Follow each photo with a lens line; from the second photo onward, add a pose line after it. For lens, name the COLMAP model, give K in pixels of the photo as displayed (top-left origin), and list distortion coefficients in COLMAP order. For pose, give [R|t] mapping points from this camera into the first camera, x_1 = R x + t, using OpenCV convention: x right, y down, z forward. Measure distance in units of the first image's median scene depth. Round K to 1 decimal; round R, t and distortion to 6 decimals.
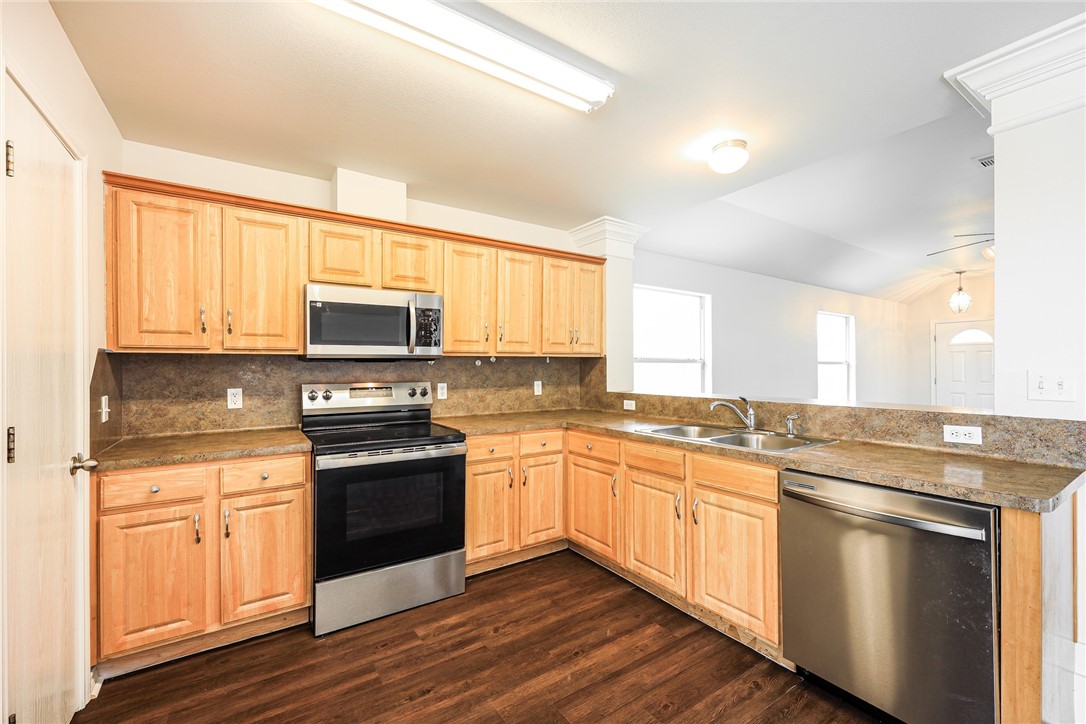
lens RADIAL K [[443.2, 0, 543.0], [0, 443.2, 362.0], [0, 0, 1]] dist [0.000928, -0.000222]
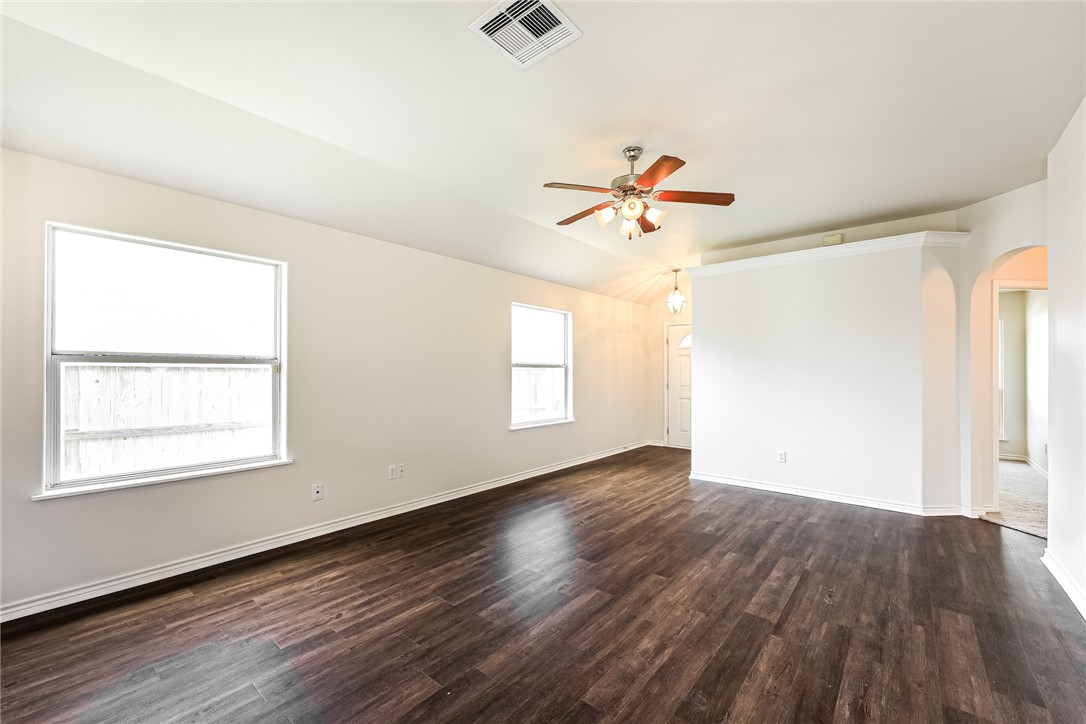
lens RADIAL K [[446.7, 0, 533.1], [0, 446.7, 365.2], [0, 0, 1]] dist [0.001808, 0.000380]
pose [[0.962854, 0.012196, 0.269747, 1.054538], [-0.012500, 0.999922, -0.000591, 0.003924], [-0.269733, -0.002802, 0.962931, 0.464414]]
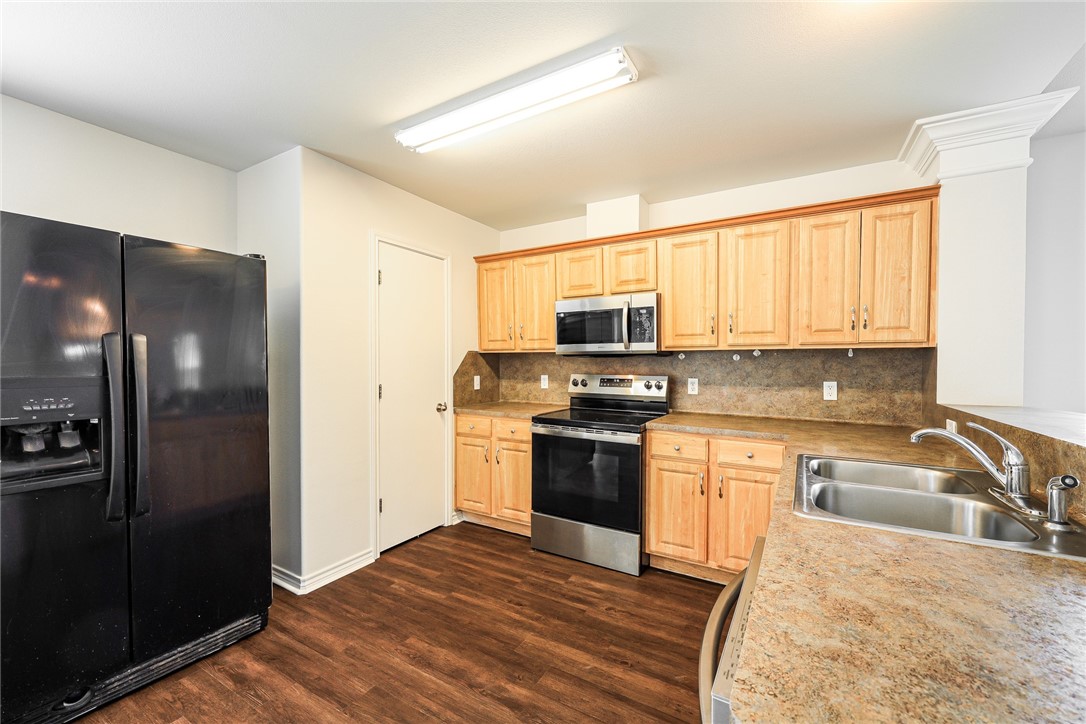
lens RADIAL K [[446.7, 0, 533.1], [0, 446.7, 365.2], [0, 0, 1]] dist [0.001808, 0.000380]
pose [[0.421926, 0.011855, -0.906553, 0.632454], [0.004778, 0.999872, 0.015299, 0.002454], [0.906618, -0.010787, 0.421815, 0.313380]]
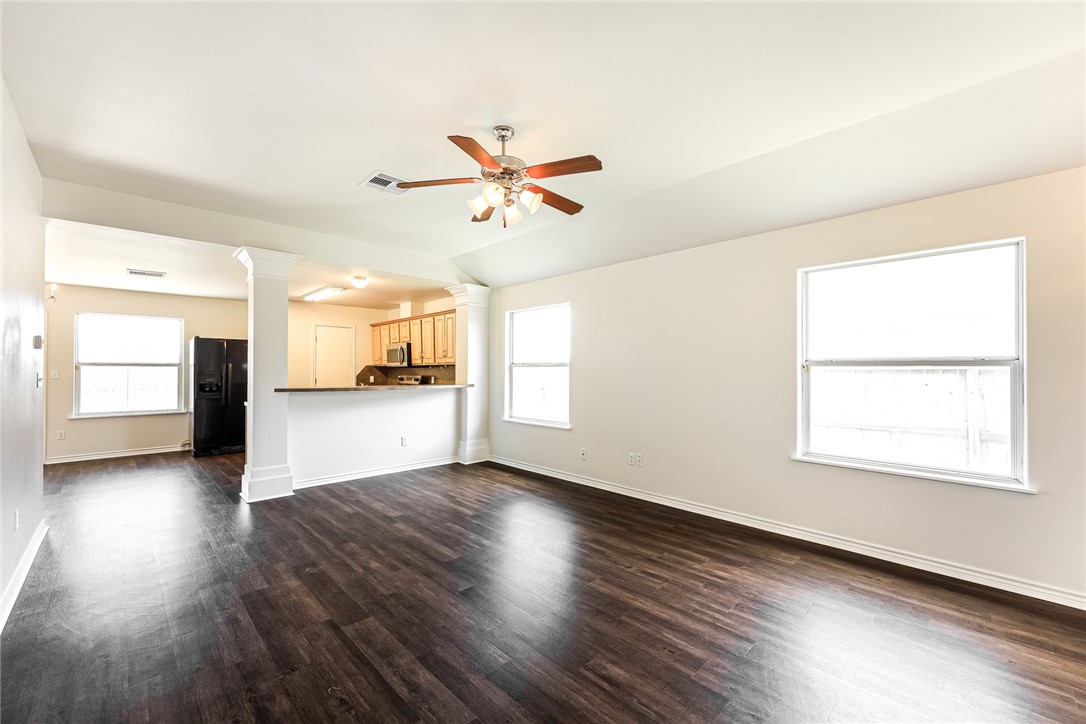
lens RADIAL K [[445.5, 0, 561.1], [0, 445.5, 383.6], [0, 0, 1]] dist [-0.002271, 0.000080]
pose [[0.190246, 0.036369, -0.981062, 2.713406], [0.009824, 0.999193, 0.038946, -0.000984], [0.981687, -0.017047, 0.189736, 1.471143]]
